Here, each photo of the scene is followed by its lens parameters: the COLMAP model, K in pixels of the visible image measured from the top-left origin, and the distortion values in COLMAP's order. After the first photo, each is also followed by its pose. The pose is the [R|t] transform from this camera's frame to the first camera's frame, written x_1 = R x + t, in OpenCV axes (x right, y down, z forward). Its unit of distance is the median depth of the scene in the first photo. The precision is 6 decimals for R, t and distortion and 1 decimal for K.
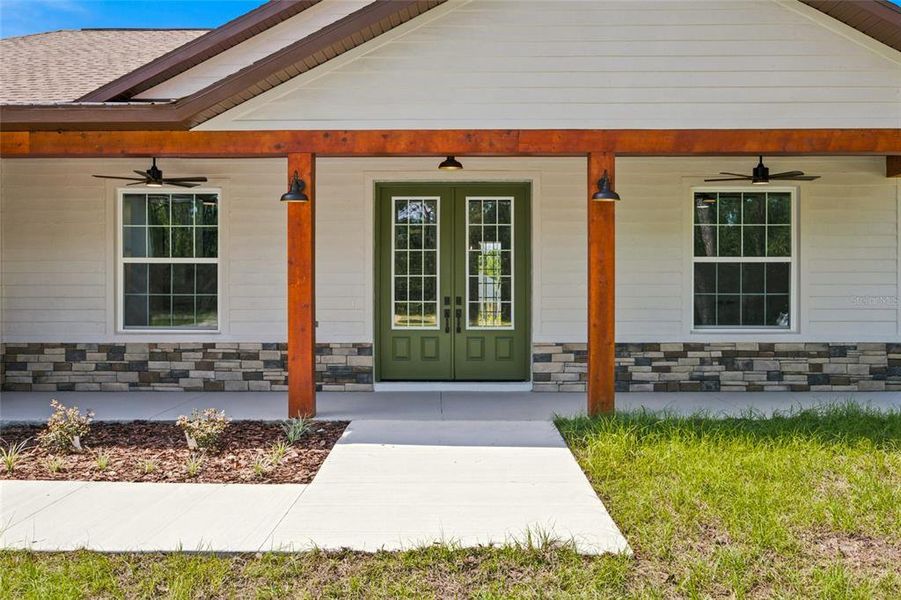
lens RADIAL K [[1010.7, 0, 456.9], [0, 1010.7, 302.1], [0, 0, 1]] dist [0.018555, 0.000000]
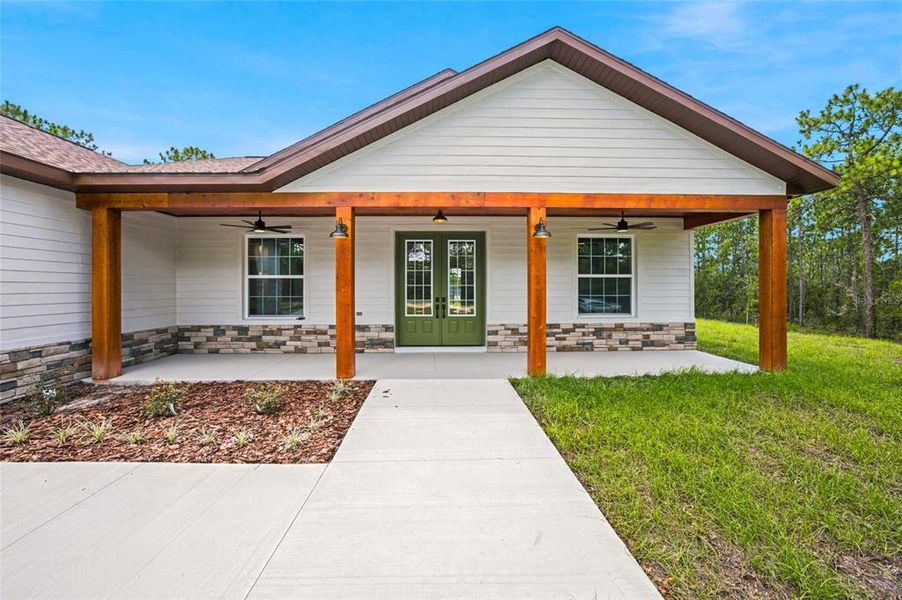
lens RADIAL K [[436.2, 0, 457.2], [0, 436.2, 293.4], [0, 0, 1]] dist [-0.019383, 0.000816]
pose [[0.998950, -0.002464, 0.045744, -0.009863], [0.002657, 0.999988, -0.004146, -0.009127], [-0.045734, 0.004263, 0.998945, 0.256236]]
